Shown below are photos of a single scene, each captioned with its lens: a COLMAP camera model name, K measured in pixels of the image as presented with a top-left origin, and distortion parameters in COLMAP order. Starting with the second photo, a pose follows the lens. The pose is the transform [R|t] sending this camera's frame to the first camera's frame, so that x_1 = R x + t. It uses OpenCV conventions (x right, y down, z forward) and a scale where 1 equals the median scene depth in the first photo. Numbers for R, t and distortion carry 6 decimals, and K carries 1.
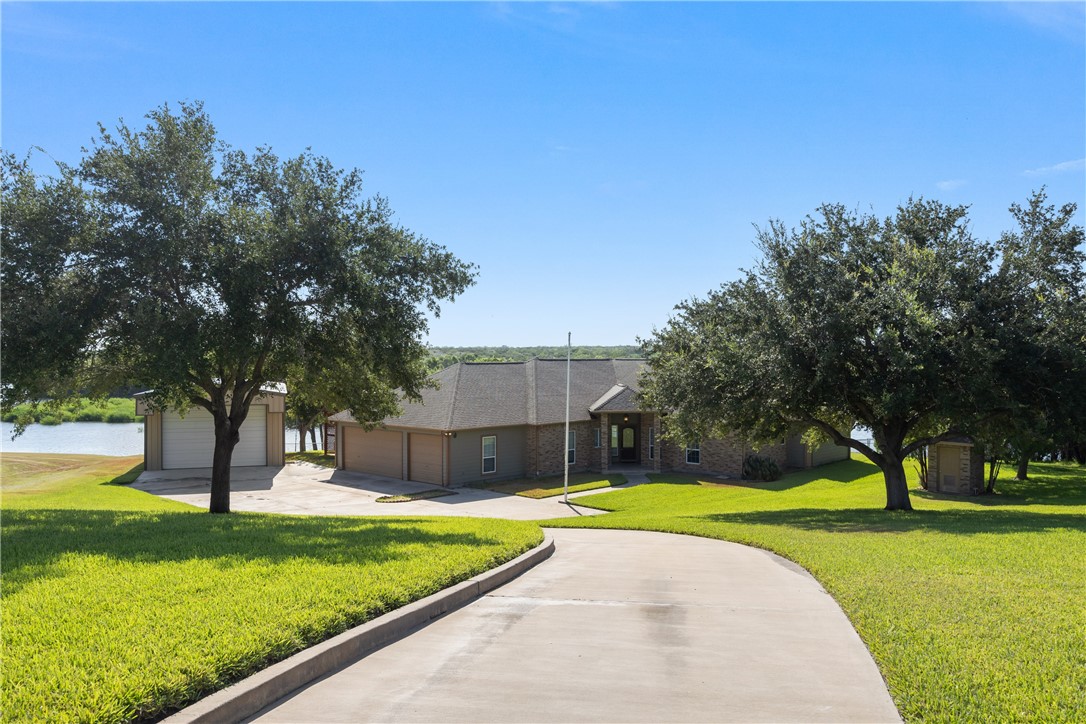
lens RADIAL K [[831.4, 0, 537.1], [0, 831.4, 367.0], [0, 0, 1]] dist [0.019944, 0.001985]
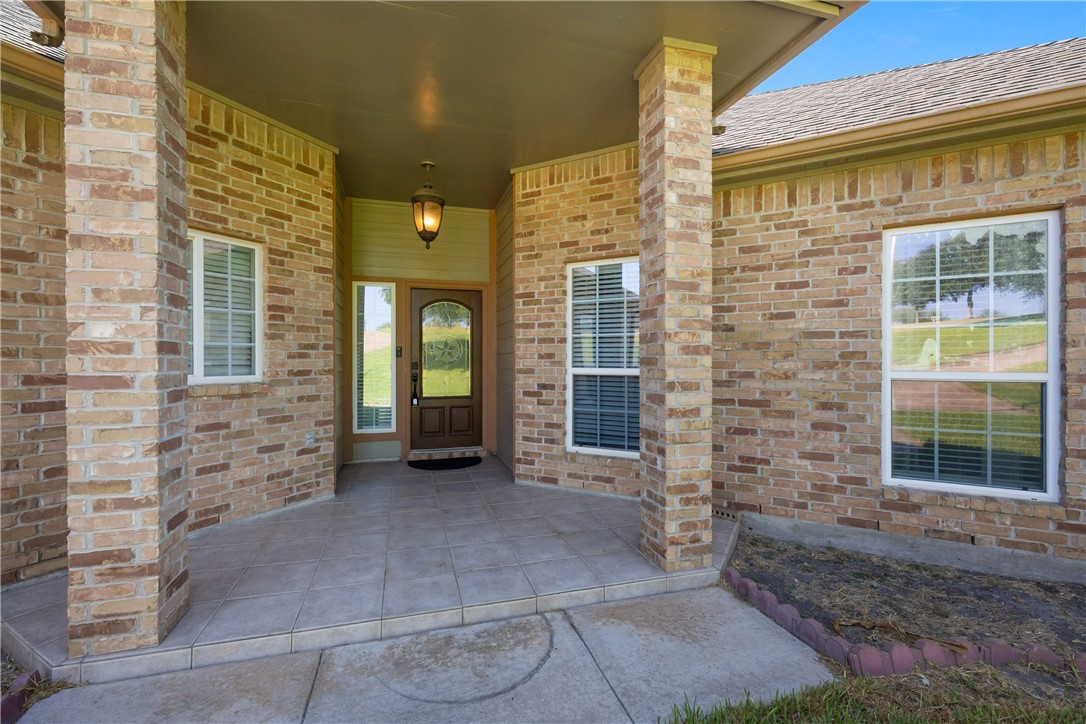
lens RADIAL K [[468.5, 0, 543.1], [0, 468.5, 364.6], [0, 0, 1]] dist [0.003839, 0.000305]
pose [[0.958173, -0.002021, 0.286183, 0.114957], [0.003294, 0.999987, -0.003968, 0.103900], [-0.286172, 0.004744, 0.958167, 1.013192]]
